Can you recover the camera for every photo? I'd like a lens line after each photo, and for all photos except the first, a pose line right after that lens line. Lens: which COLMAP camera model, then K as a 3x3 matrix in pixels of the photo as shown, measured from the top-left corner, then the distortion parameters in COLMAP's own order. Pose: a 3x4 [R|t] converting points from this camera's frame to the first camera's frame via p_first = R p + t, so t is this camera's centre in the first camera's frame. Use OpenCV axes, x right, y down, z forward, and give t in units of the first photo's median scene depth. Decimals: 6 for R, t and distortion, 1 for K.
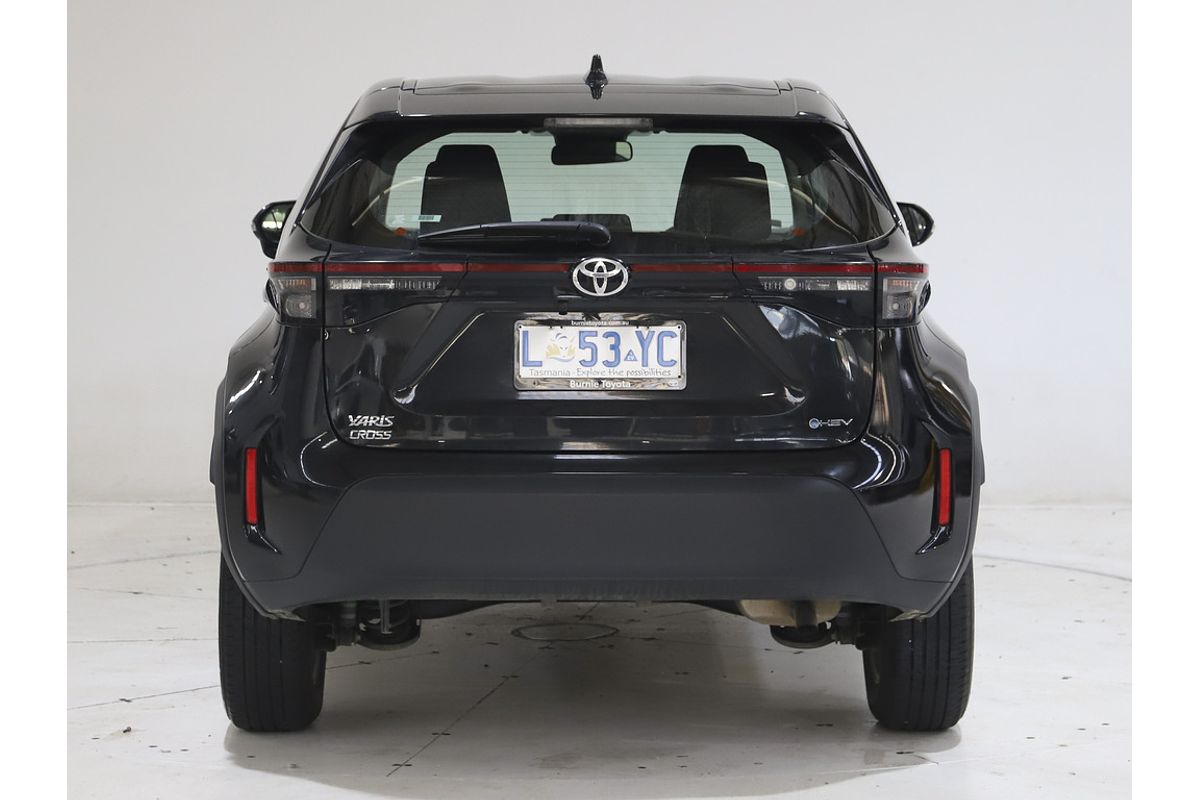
lens RADIAL K [[2259.3, 0, 599.9], [0, 2259.3, 400.3], [0, 0, 1]] dist [-0.039432, 0.000000]
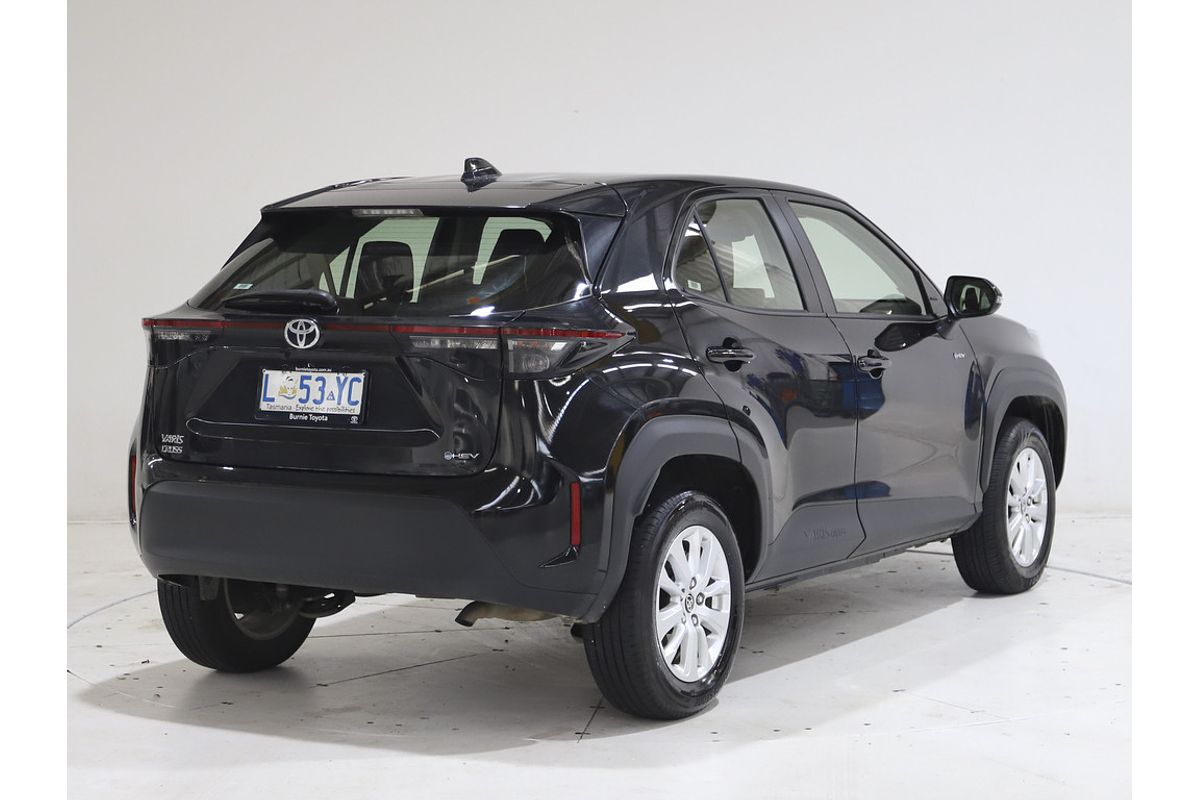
lens RADIAL K [[1797.6, 0, 599.8], [0, 1797.6, 400.0], [0, 0, 1]] dist [-0.011966, 0.000000]
pose [[0.920767, 0.033026, -0.388713, 0.545734], [-0.039311, 0.999193, -0.008225, -0.015042], [0.388128, 0.022854, 0.921322, 0.127201]]
